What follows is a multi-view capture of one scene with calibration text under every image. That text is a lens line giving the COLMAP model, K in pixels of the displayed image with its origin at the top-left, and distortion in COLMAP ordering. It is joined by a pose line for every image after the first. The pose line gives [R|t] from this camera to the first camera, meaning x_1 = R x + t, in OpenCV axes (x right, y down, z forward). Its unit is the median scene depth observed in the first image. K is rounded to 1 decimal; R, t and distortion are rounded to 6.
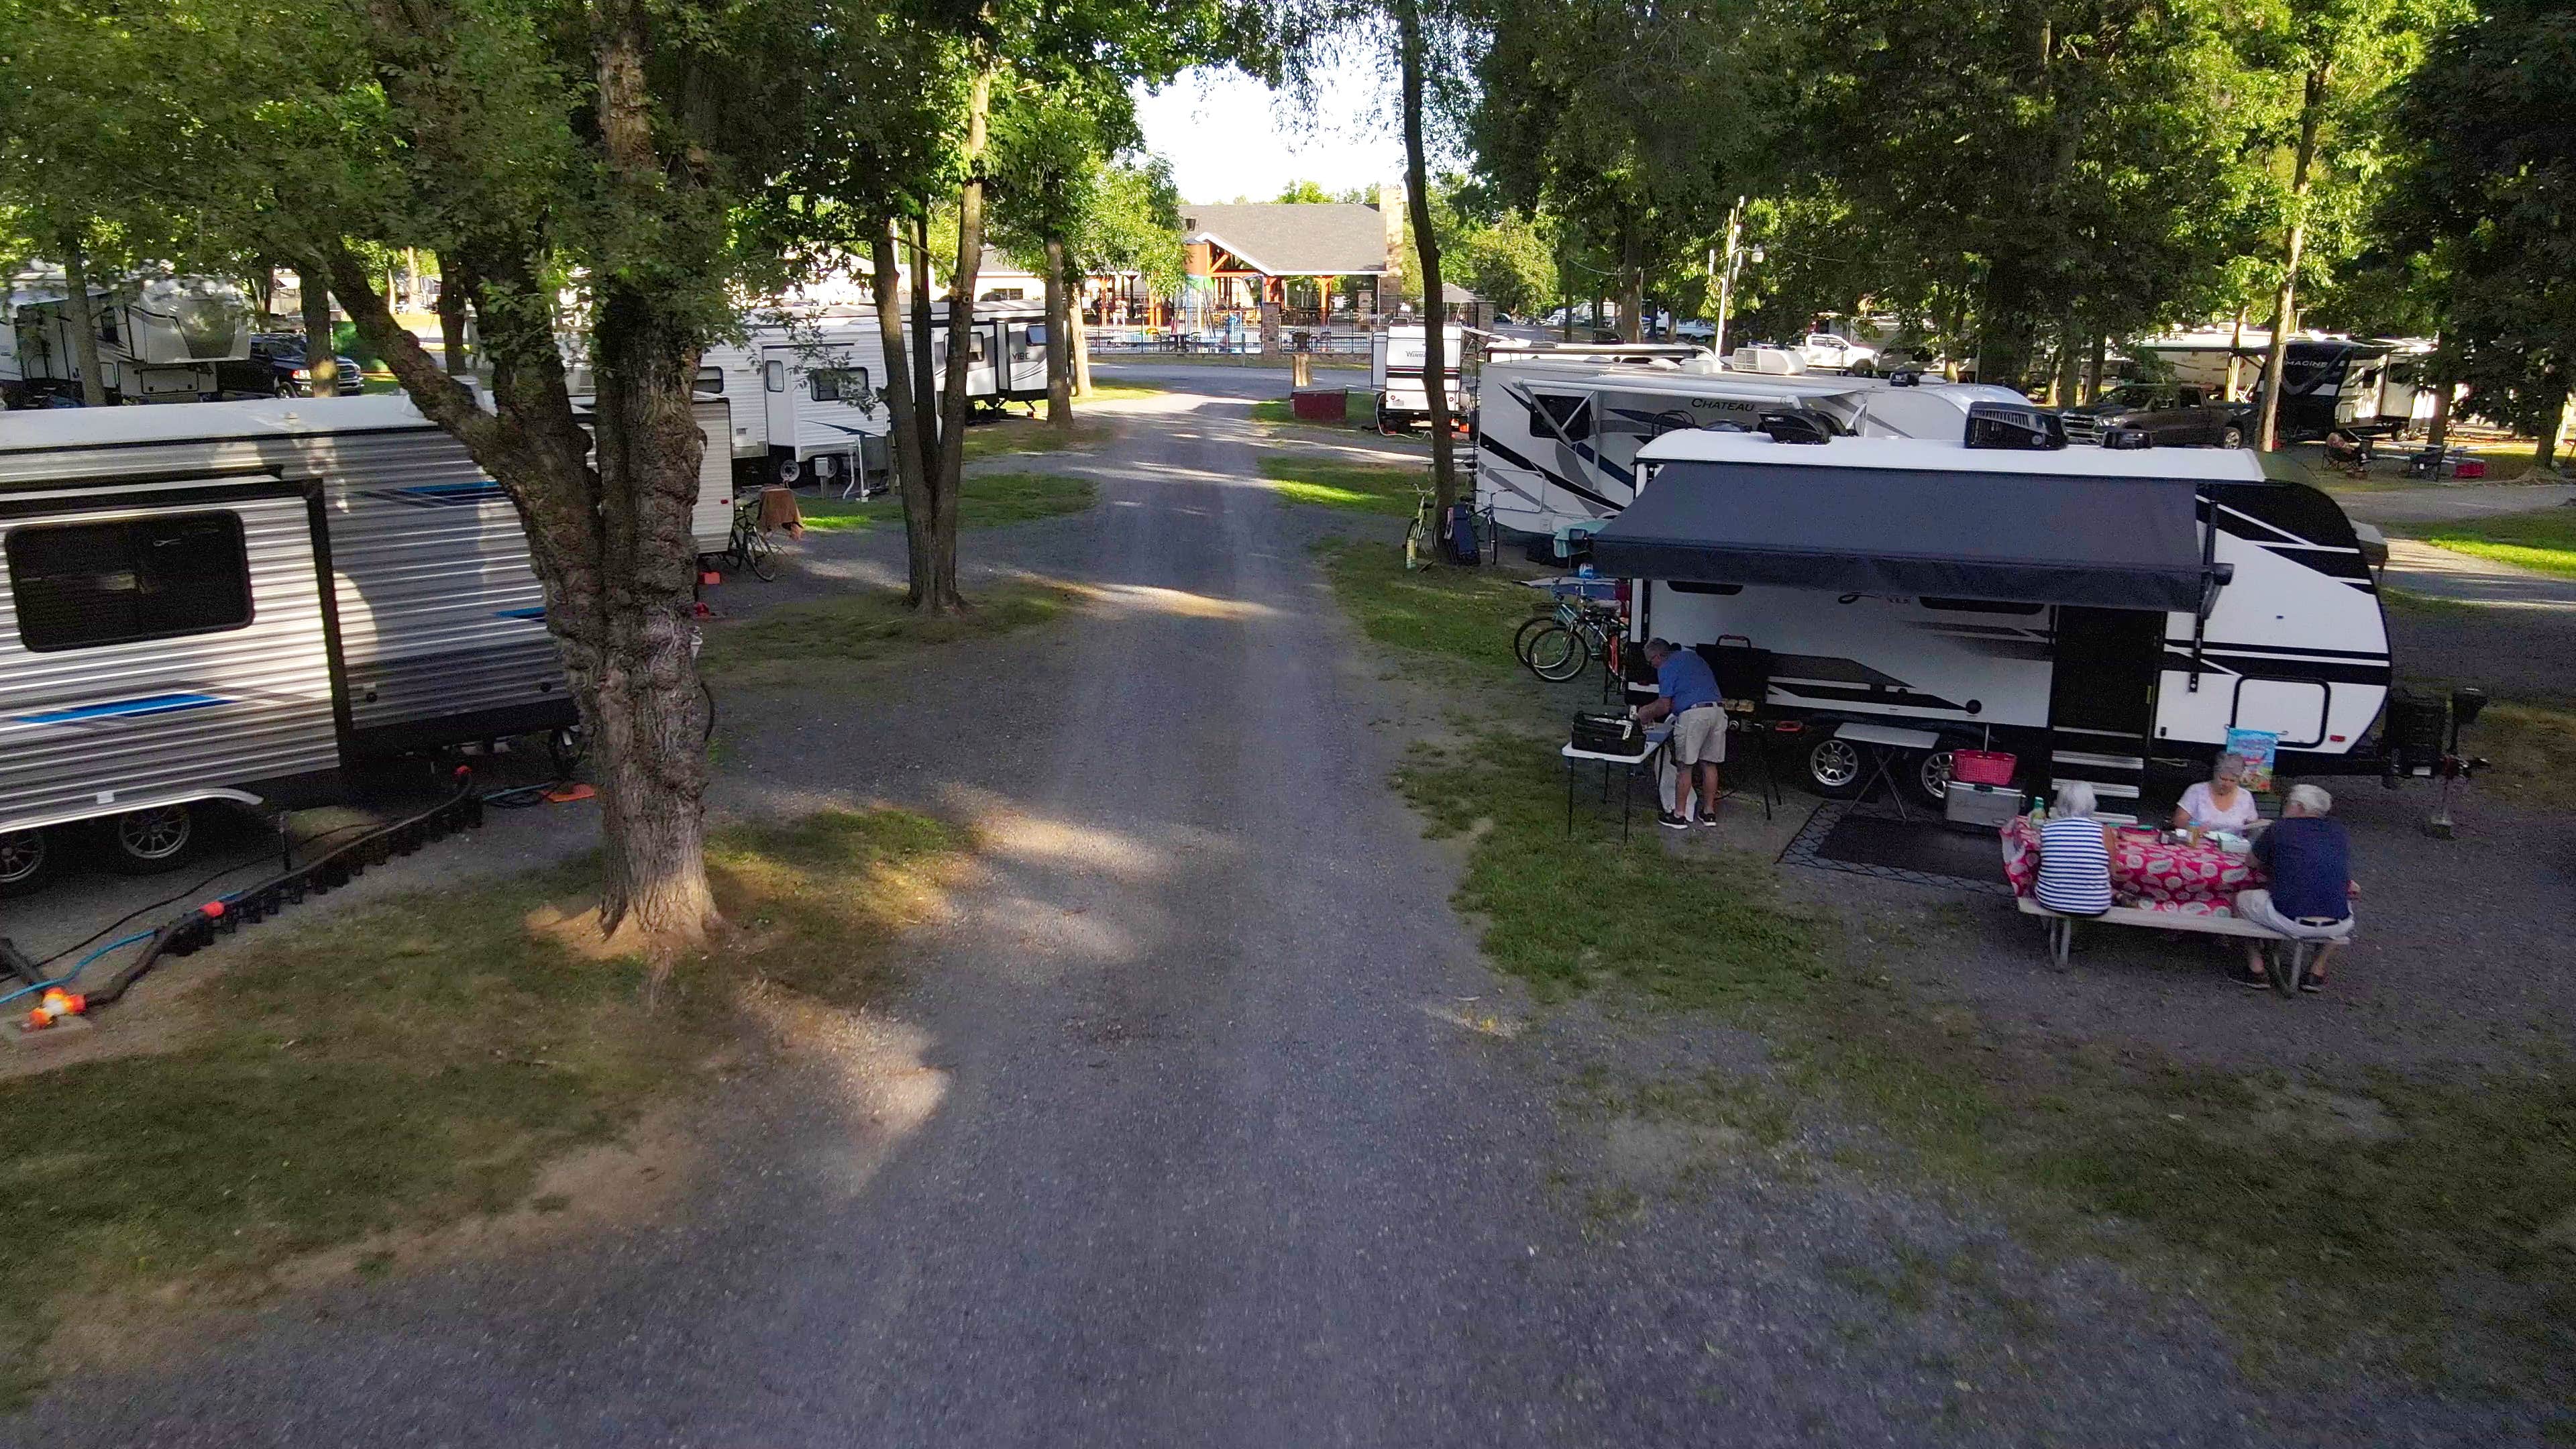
lens RADIAL K [[1857.4, 0, 1286.5], [0, 1857.4, 728.3], [0, 0, 1]] dist [0.007369, 0.001302]
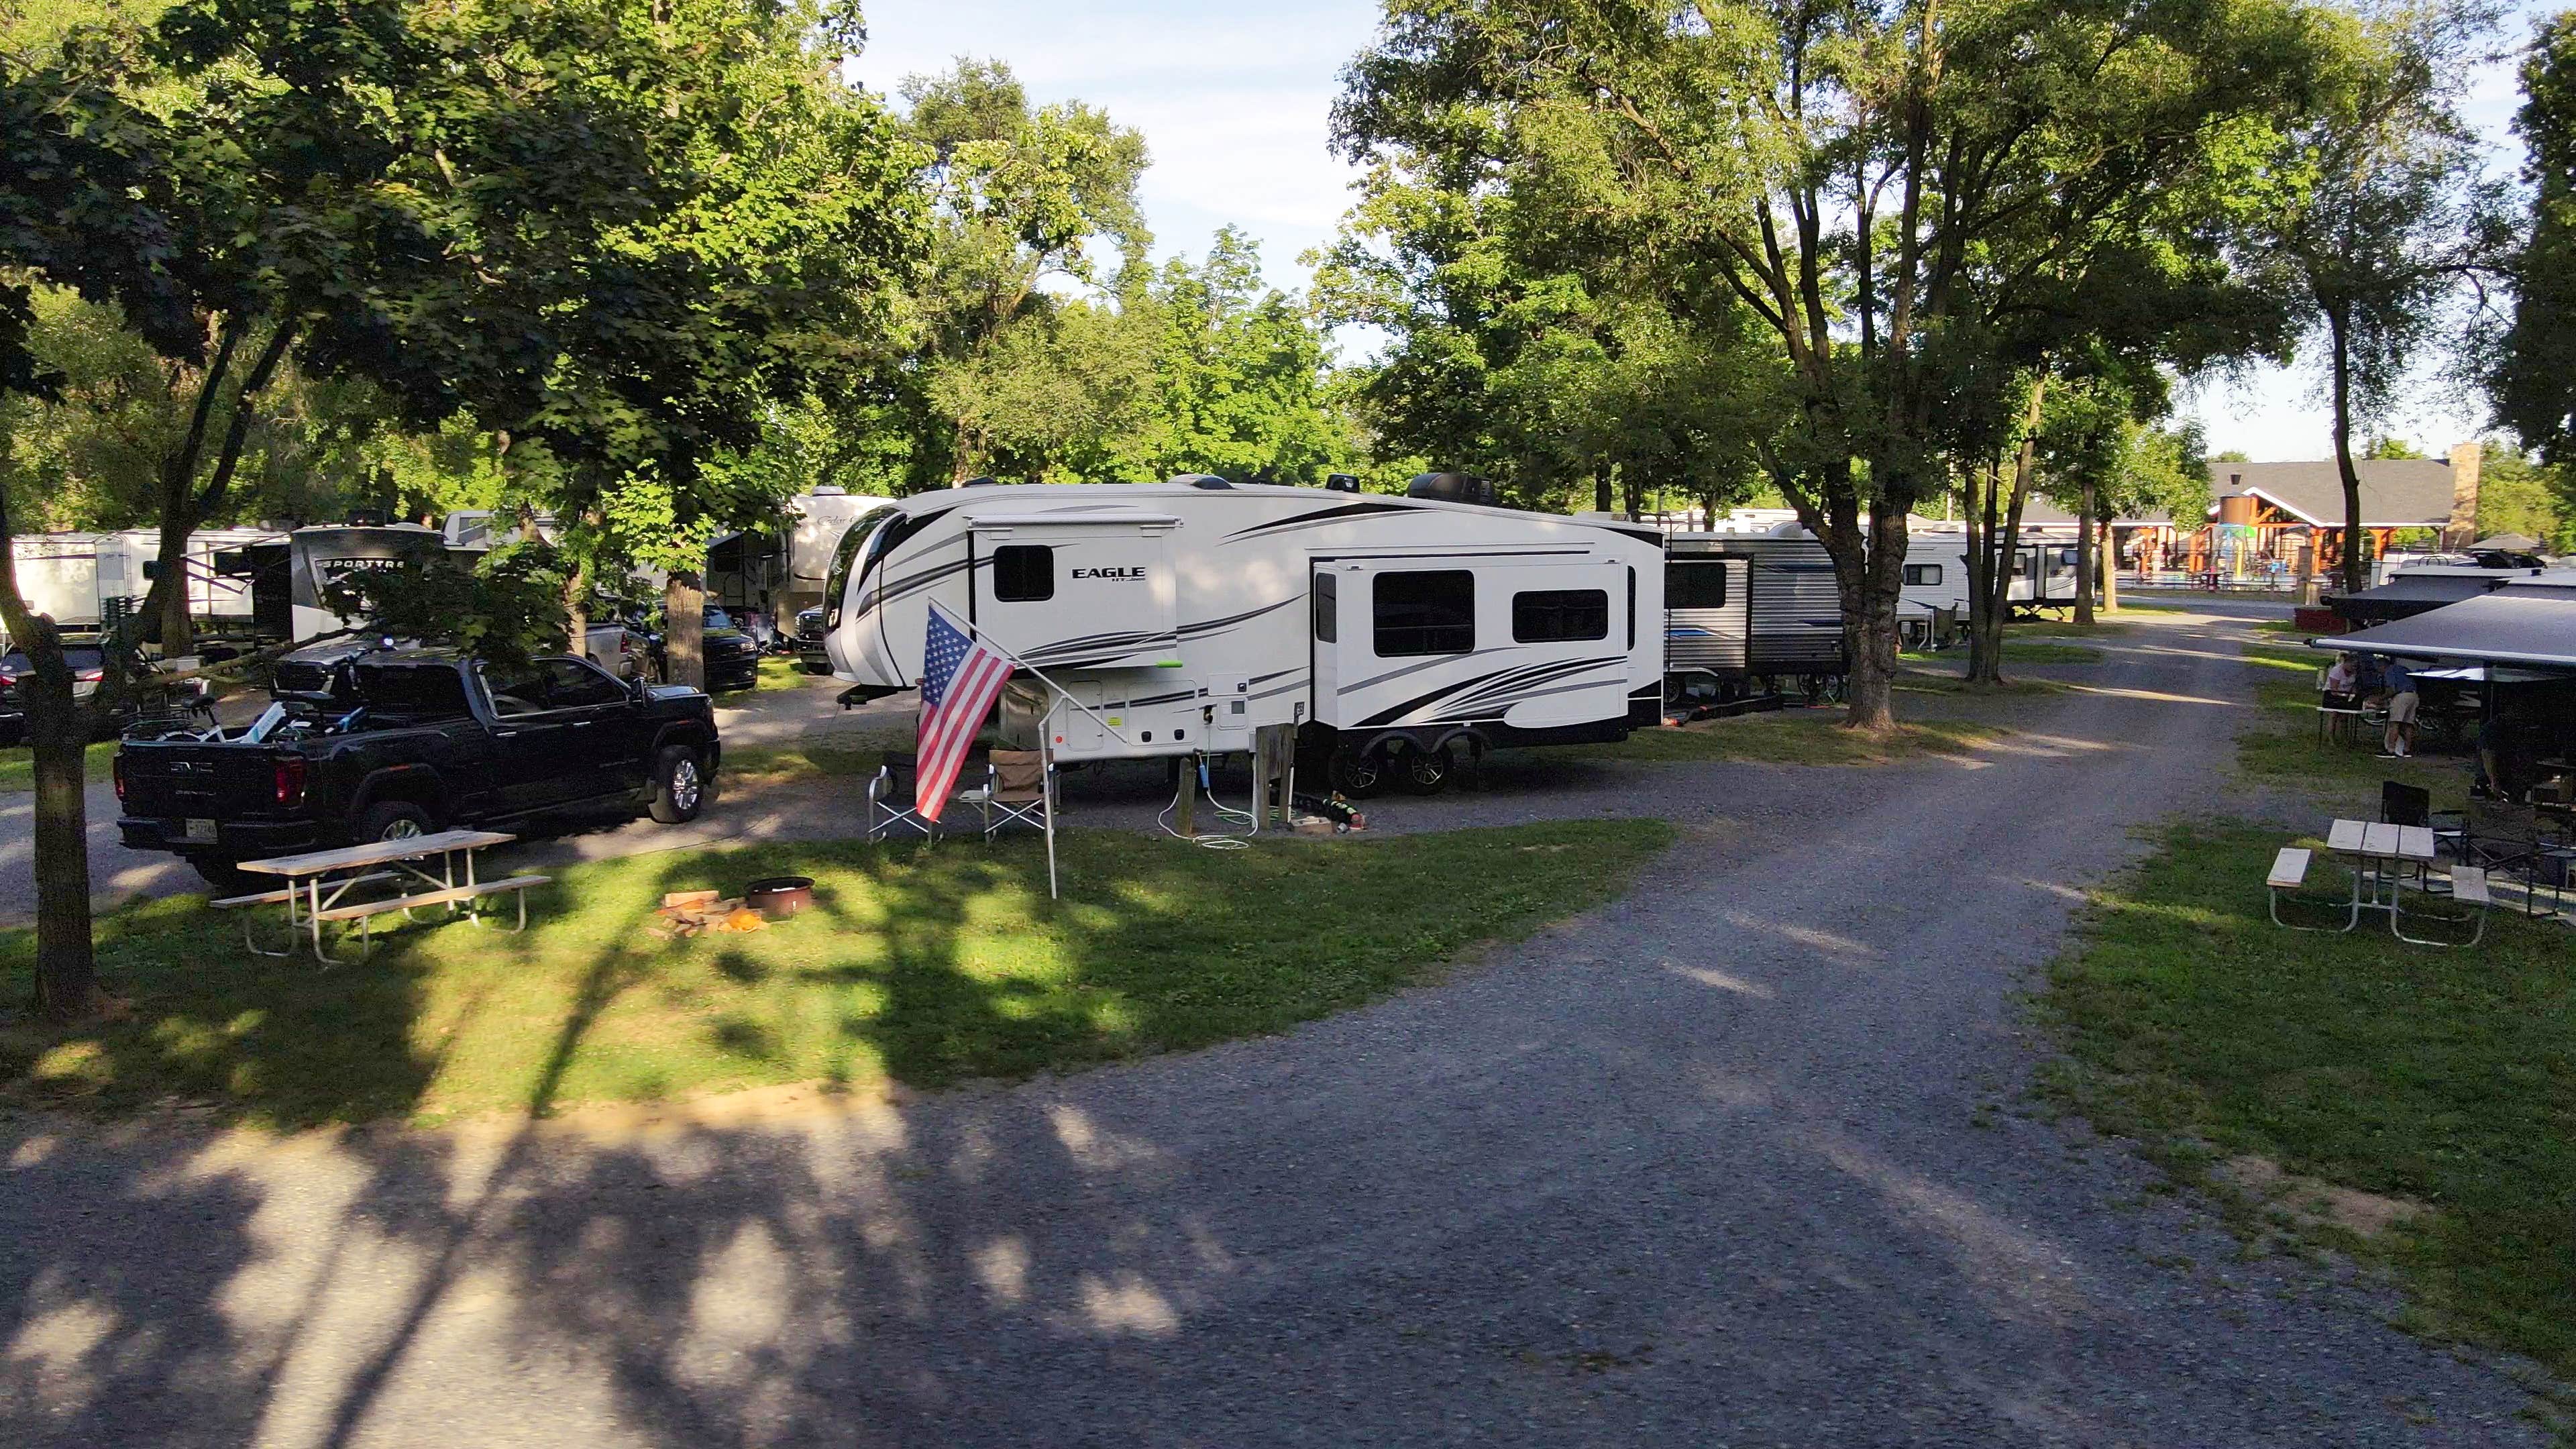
lens RADIAL K [[1857.4, 0, 1285.1], [0, 1857.4, 722.9], [0, 0, 1]] dist [0.007369, 0.001302]
pose [[0.859743, 0.055904, -0.507658, 0.060521], [-0.127243, 0.986094, -0.106902, 0.111142], [0.494623, 0.156504, 0.854901, -0.364072]]
